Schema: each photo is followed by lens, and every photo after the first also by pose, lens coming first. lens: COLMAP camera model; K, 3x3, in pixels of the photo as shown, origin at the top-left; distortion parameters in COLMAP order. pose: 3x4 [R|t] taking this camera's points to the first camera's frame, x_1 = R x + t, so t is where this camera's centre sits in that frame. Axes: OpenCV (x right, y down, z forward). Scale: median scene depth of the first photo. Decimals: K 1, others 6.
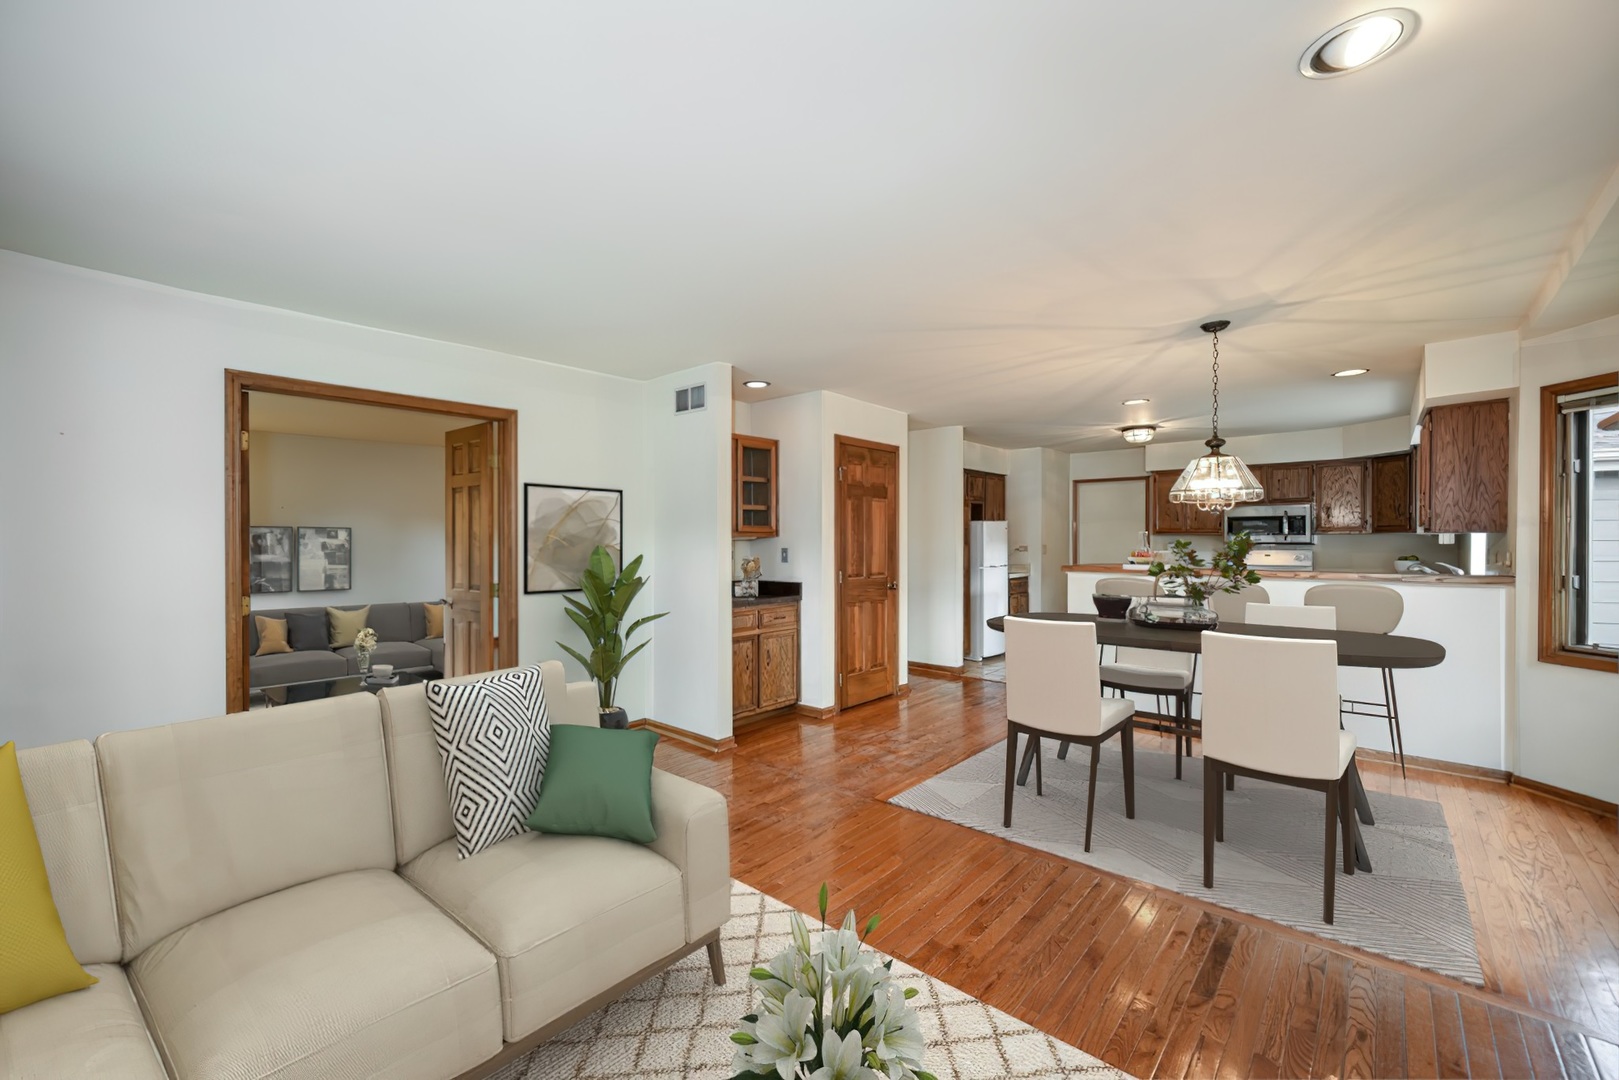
lens RADIAL K [[671.7, 0, 777.2], [0, 671.7, 543.0], [0, 0, 1]] dist [0.001673, 0.000439]
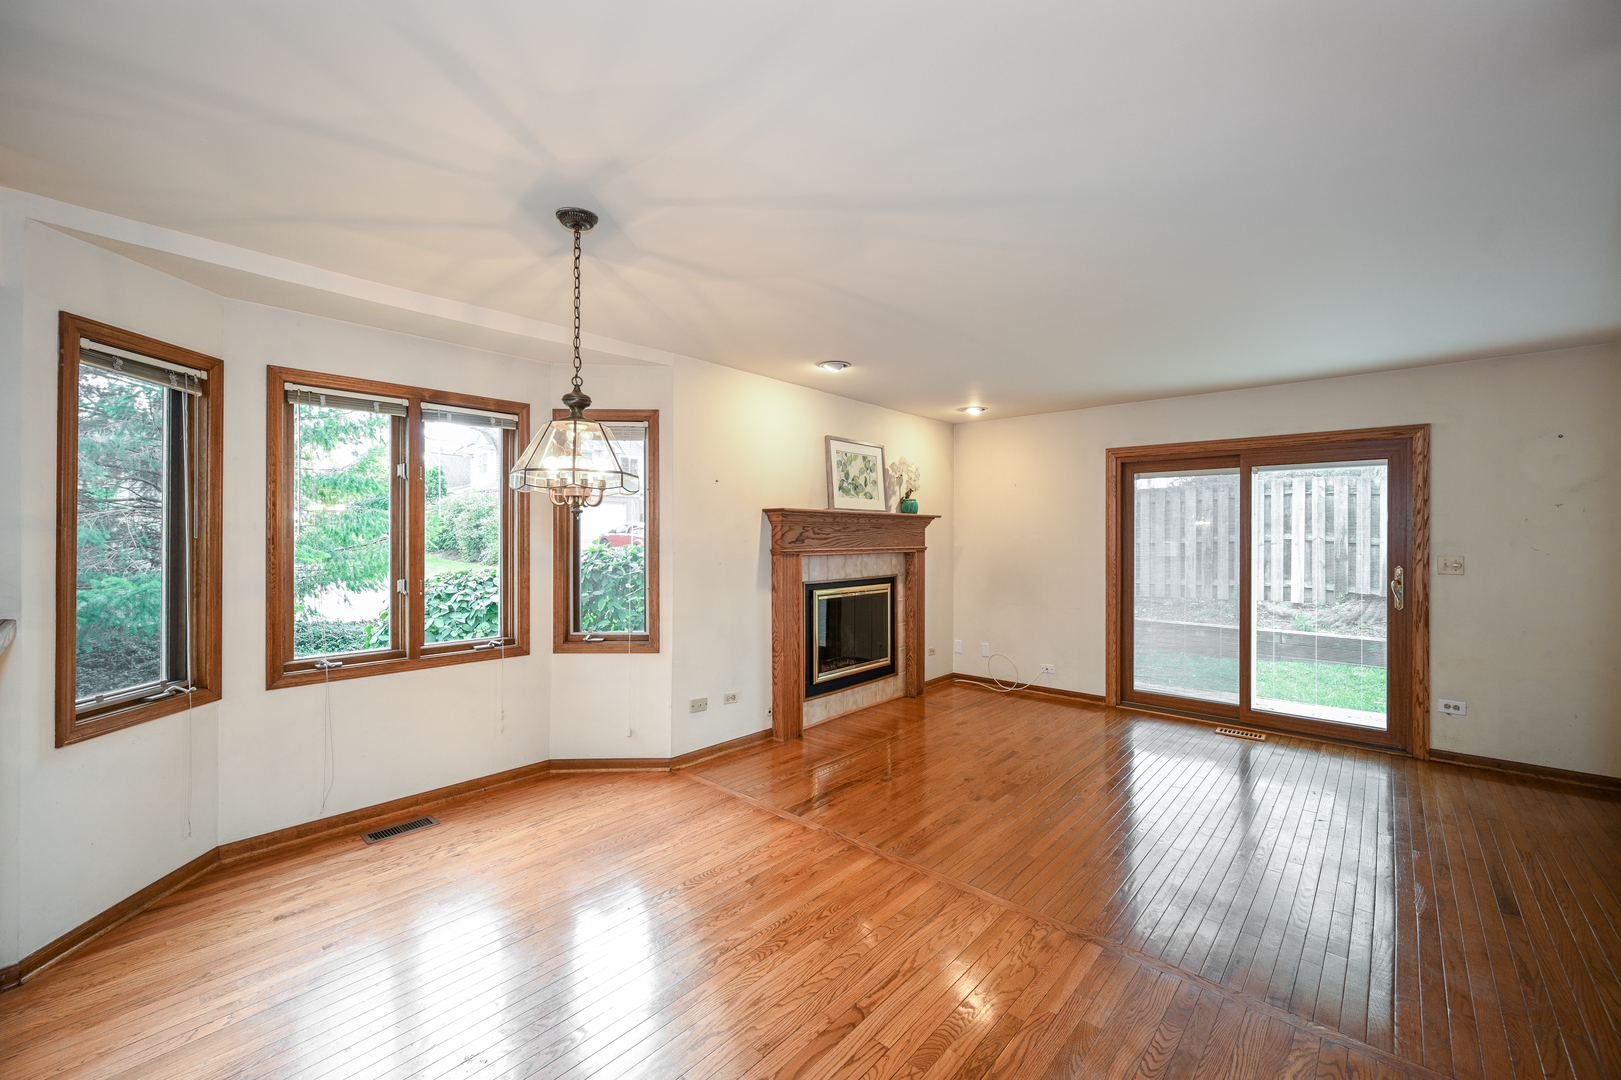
lens RADIAL K [[654.0, 0, 820.1], [0, 654.0, 536.8], [0, 0, 1]] dist [0.002652, -0.000925]
pose [[-0.999687, 0.001332, -0.024963, 0.287111], [0.001171, 0.999979, 0.006441, -0.015896], [0.024971, 0.006410, -0.999668, 1.075518]]
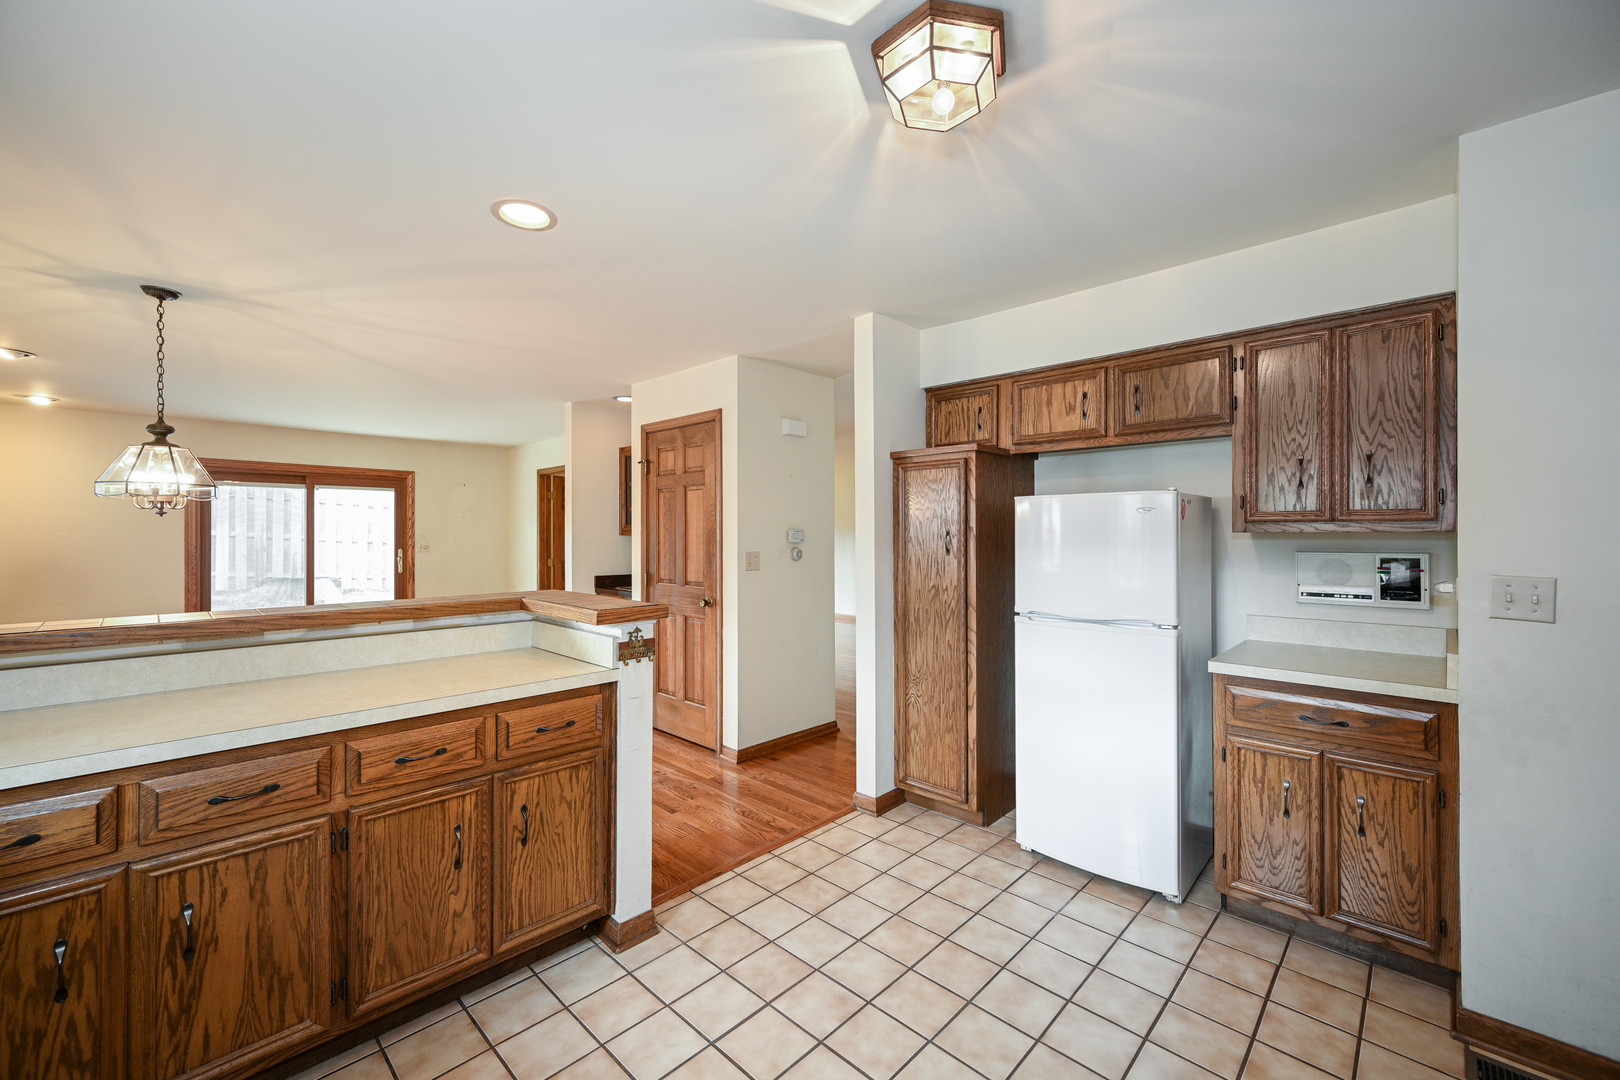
lens RADIAL K [[653.6, 0, 791.2], [0, 653.6, 529.8], [0, 0, 1]] dist [0.002652, -0.000925]
pose [[-0.038990, -0.002205, -0.999237, 0.953755], [-0.003704, 0.999991, -0.002062, -0.015865], [0.999233, 0.003621, -0.038997, 1.207007]]
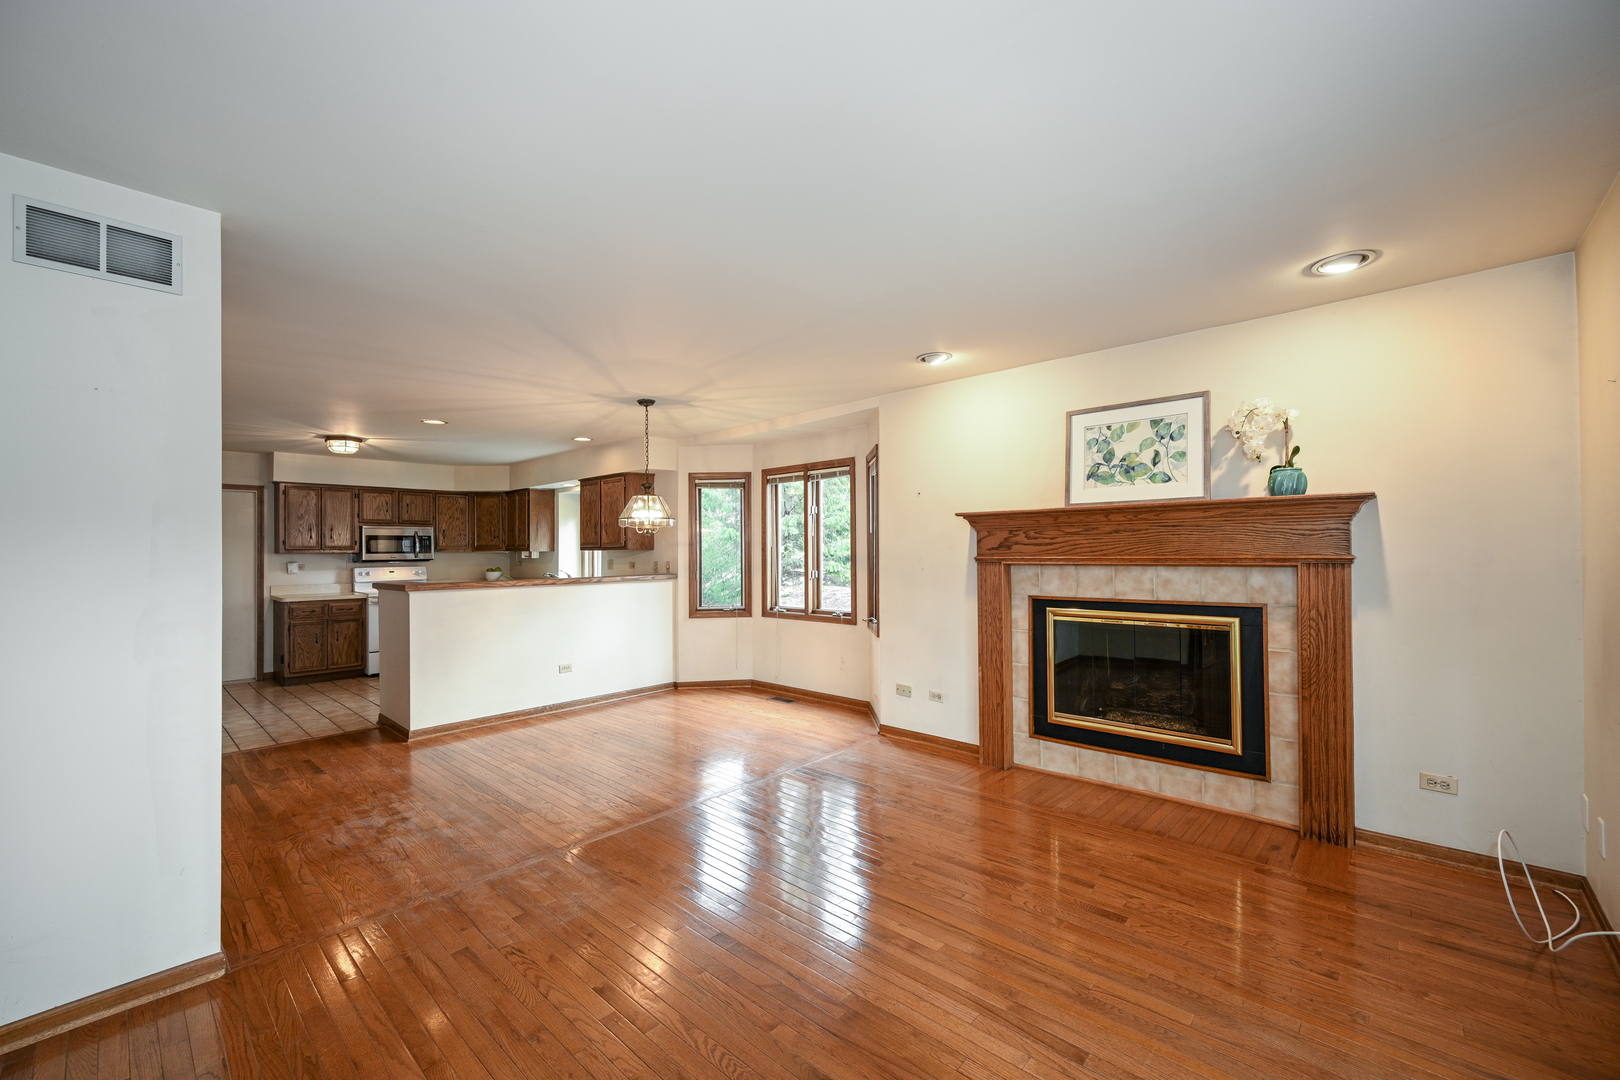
lens RADIAL K [[653.6, 0, 806.9], [0, 653.6, 550.5], [0, 0, 1]] dist [0.002652, -0.000925]
pose [[0.001834, 0.003076, 0.999994, -0.468536], [0.015939, 0.999868, -0.003105, -0.002496], [-0.999871, 0.015945, 0.001785, 0.440874]]
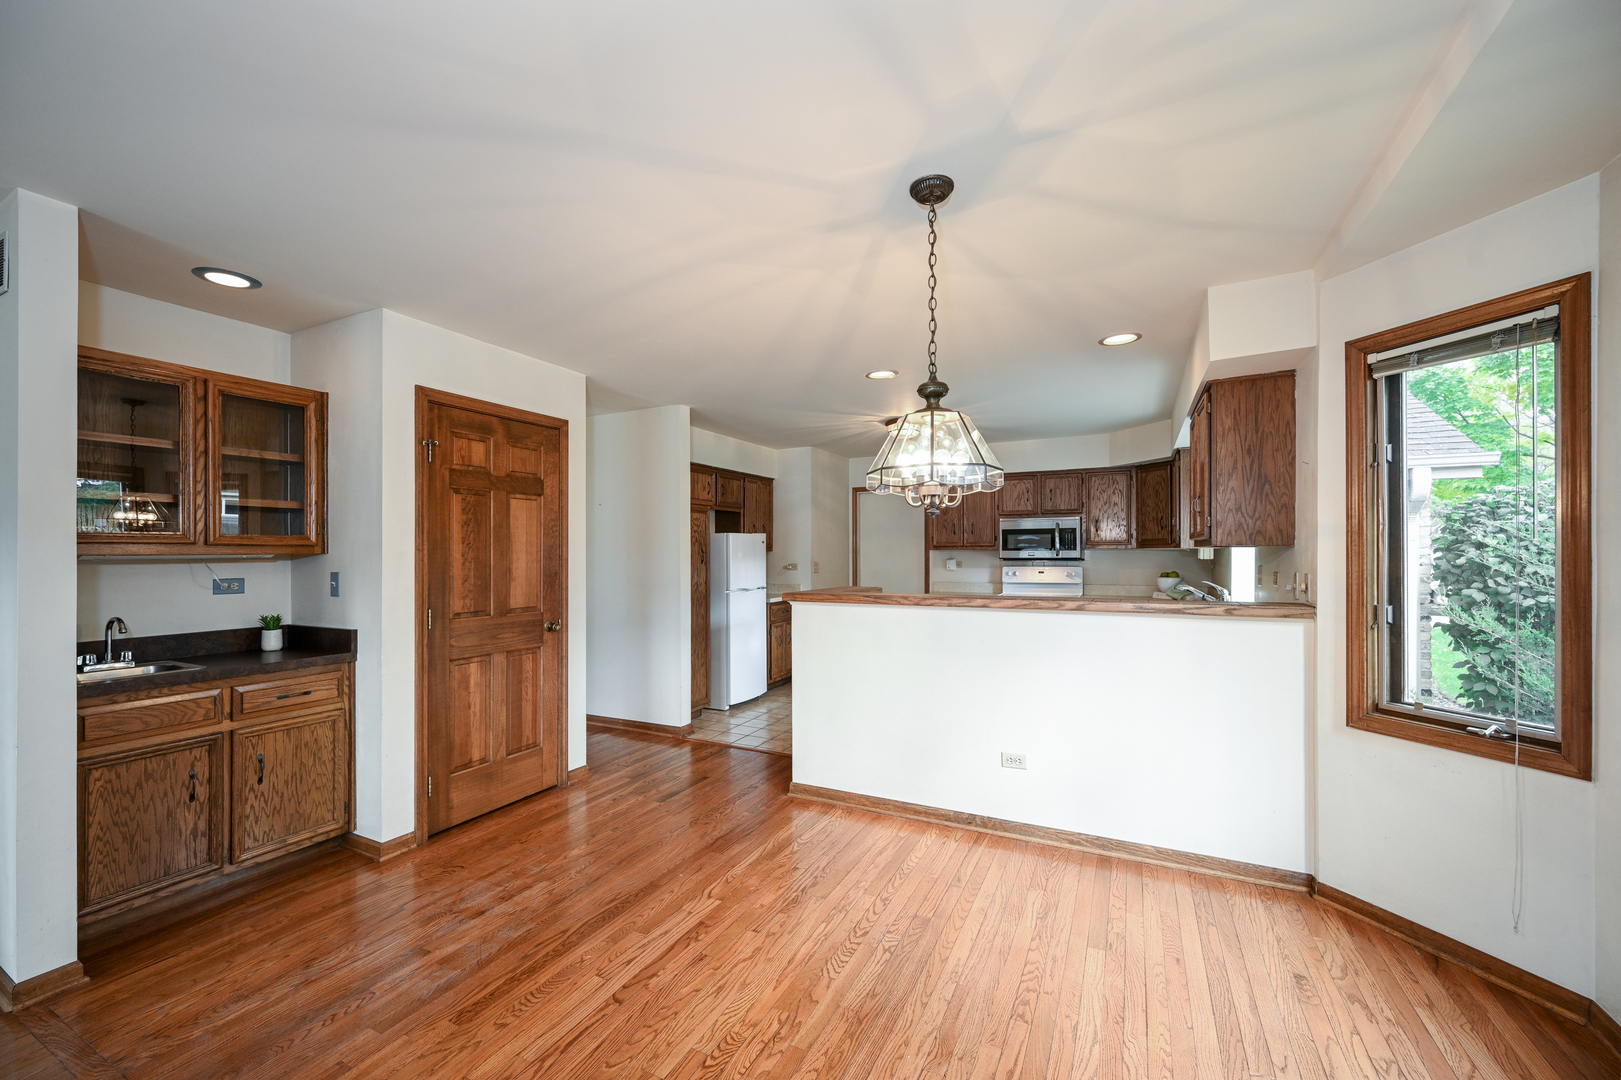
lens RADIAL K [[654.0, 0, 811.4], [0, 654.0, 551.8], [0, 0, 1]] dist [0.002652, -0.000925]
pose [[0.962362, -0.001836, 0.271766, 0.262179], [0.004658, 0.999942, -0.009738, -0.003103], [-0.271732, 0.010637, 0.962314, 0.321402]]
